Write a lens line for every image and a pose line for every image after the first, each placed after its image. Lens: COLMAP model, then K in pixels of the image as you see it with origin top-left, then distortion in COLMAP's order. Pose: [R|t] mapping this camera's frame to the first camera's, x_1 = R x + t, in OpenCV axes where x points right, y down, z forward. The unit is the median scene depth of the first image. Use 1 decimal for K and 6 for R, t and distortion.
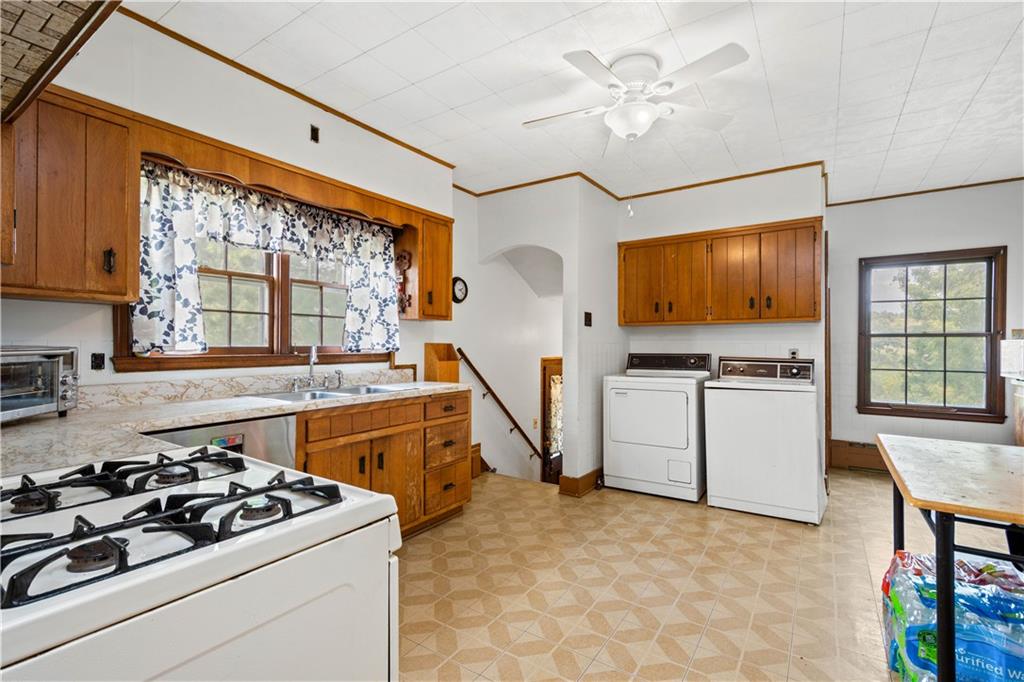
lens RADIAL K [[450.1, 0, 522.9], [0, 450.1, 344.4], [0, 0, 1]] dist [0.004687, -0.001980]
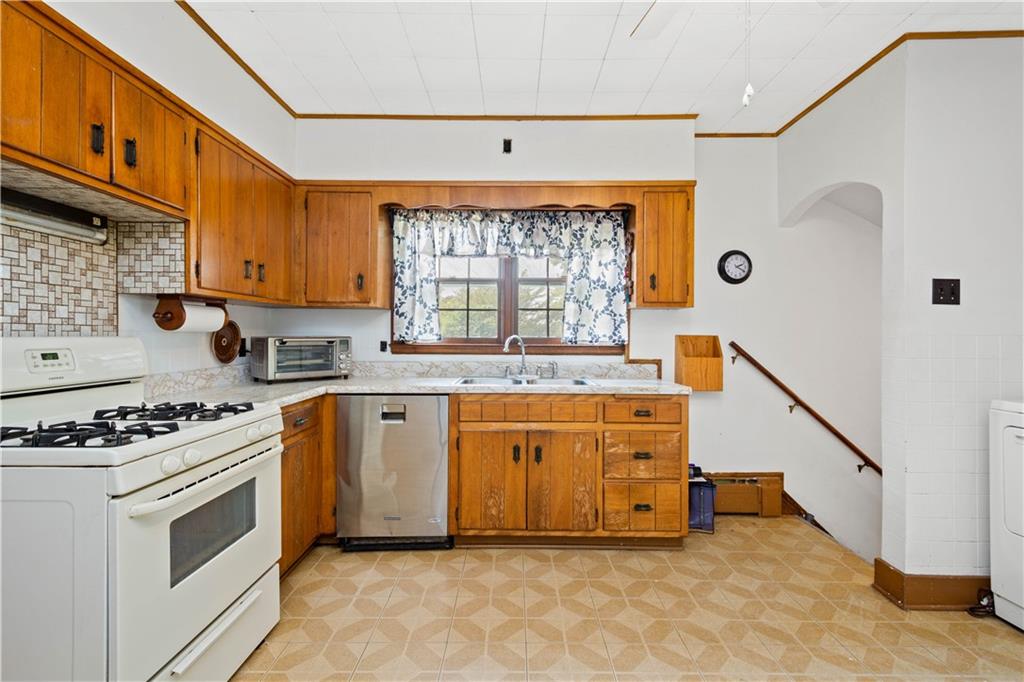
lens RADIAL K [[450.1, 0, 519.0], [0, 450.1, 333.9], [0, 0, 1]] dist [0.004687, -0.001980]
pose [[0.559743, -0.002196, -0.828664, 0.409218], [-0.004112, 0.999977, -0.005427, 0.000659], [0.828656, 0.006445, 0.559721, 0.355588]]
